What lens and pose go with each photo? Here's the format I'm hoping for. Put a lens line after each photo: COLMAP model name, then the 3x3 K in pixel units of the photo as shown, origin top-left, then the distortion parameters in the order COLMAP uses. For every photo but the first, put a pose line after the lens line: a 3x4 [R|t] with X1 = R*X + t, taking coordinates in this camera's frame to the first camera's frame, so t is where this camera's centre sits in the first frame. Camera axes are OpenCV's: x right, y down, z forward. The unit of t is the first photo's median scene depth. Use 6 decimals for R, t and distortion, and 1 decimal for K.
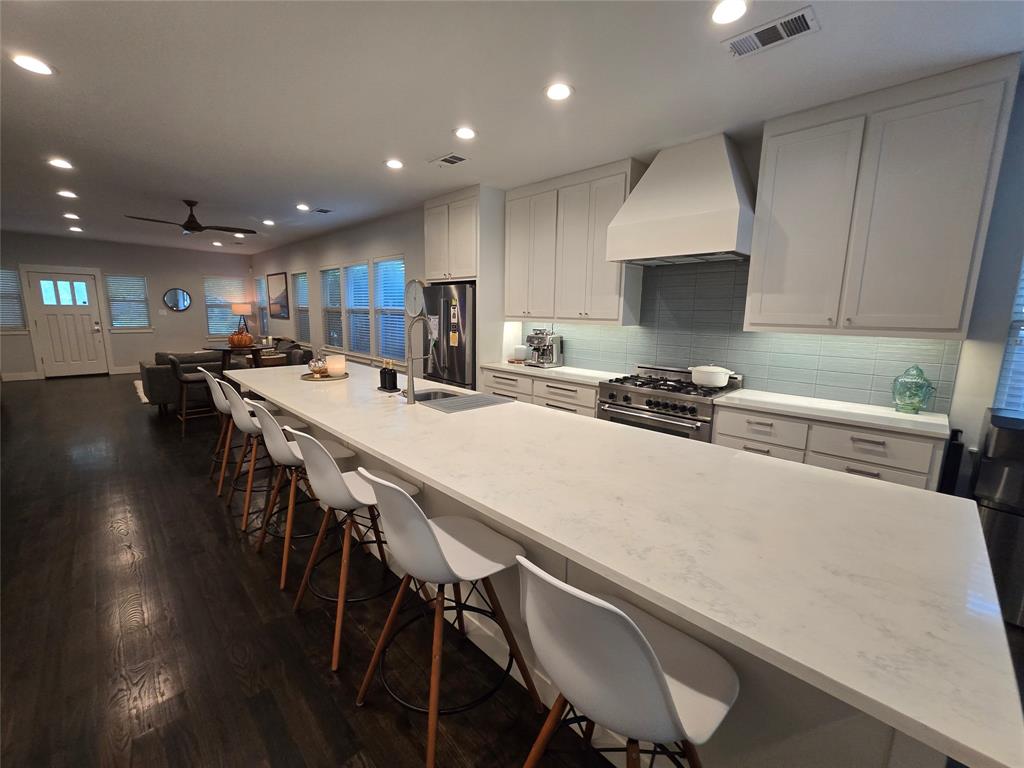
lens RADIAL K [[420.9, 0, 511.0], [0, 420.9, 387.0], [0, 0, 1]] dist [-0.001686, 0.000255]
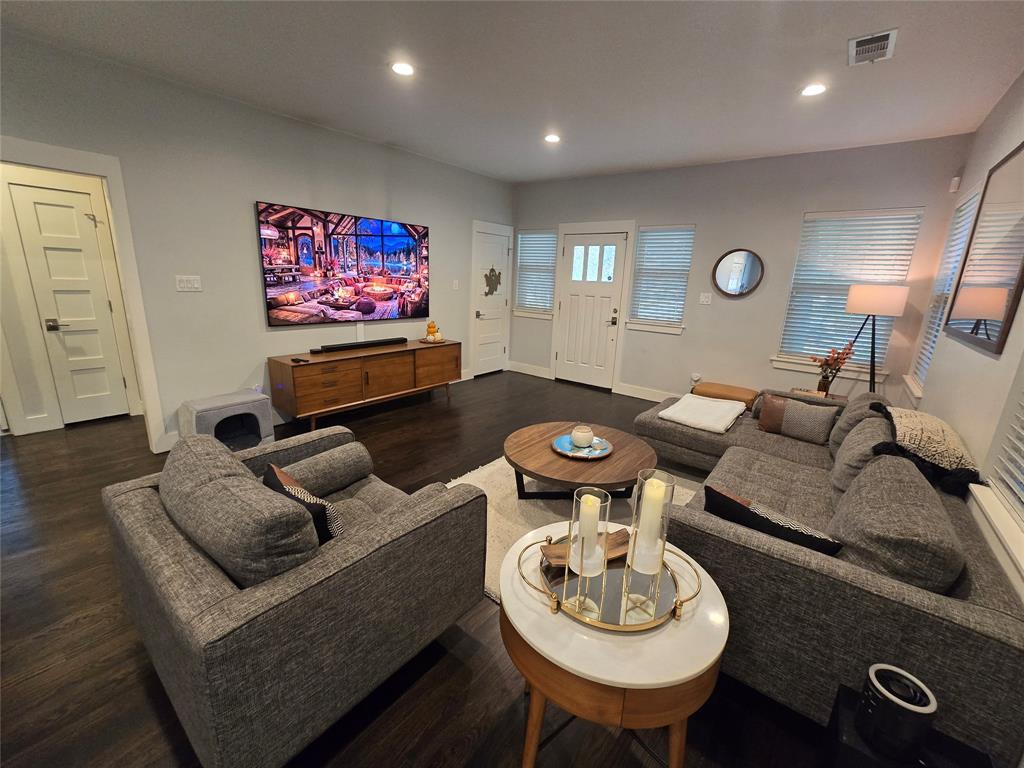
lens RADIAL K [[420.9, 0, 515.5], [0, 420.9, 383.4], [0, 0, 1]] dist [-0.001686, 0.000255]
pose [[0.129902, 0.231461, -0.964132, -0.367356], [-0.213789, 0.956038, 0.200713, -0.140877], [0.968204, 0.180048, 0.173675, 0.756374]]
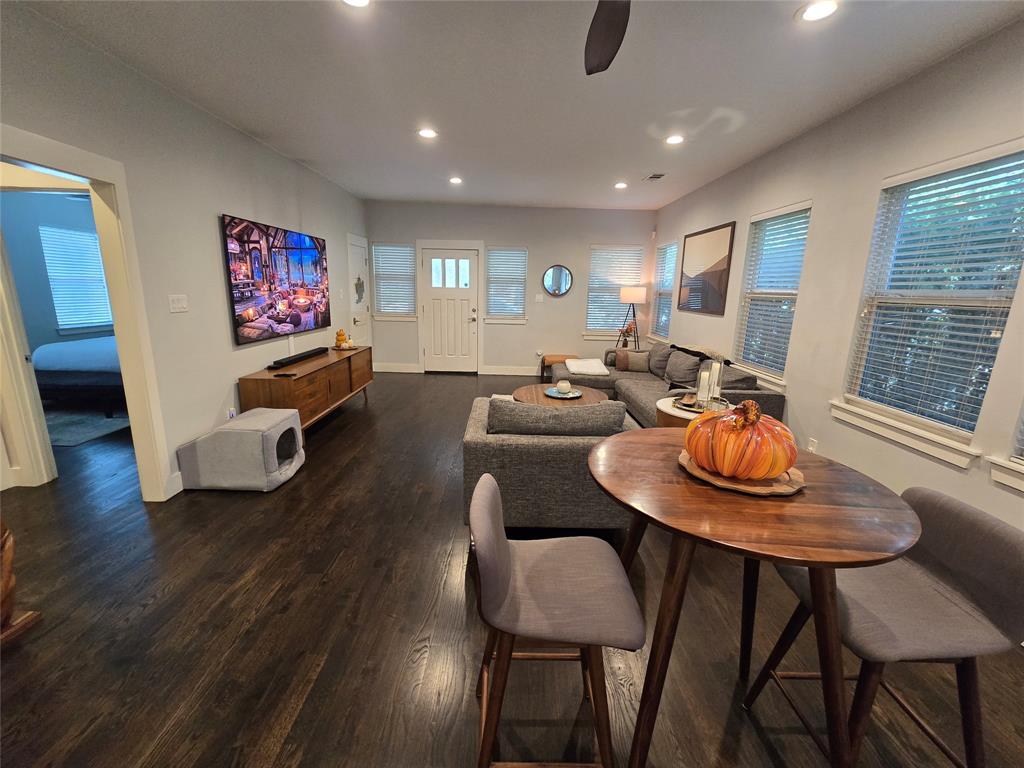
lens RADIAL K [[420.9, 0, 515.7], [0, 420.9, 381.3], [0, 0, 1]] dist [-0.001686, 0.000255]
pose [[0.717664, 0.151173, -0.679784, -0.354327], [-0.135039, 0.987835, 0.077115, -0.089343], [0.683172, 0.036454, 0.729347, 0.465370]]
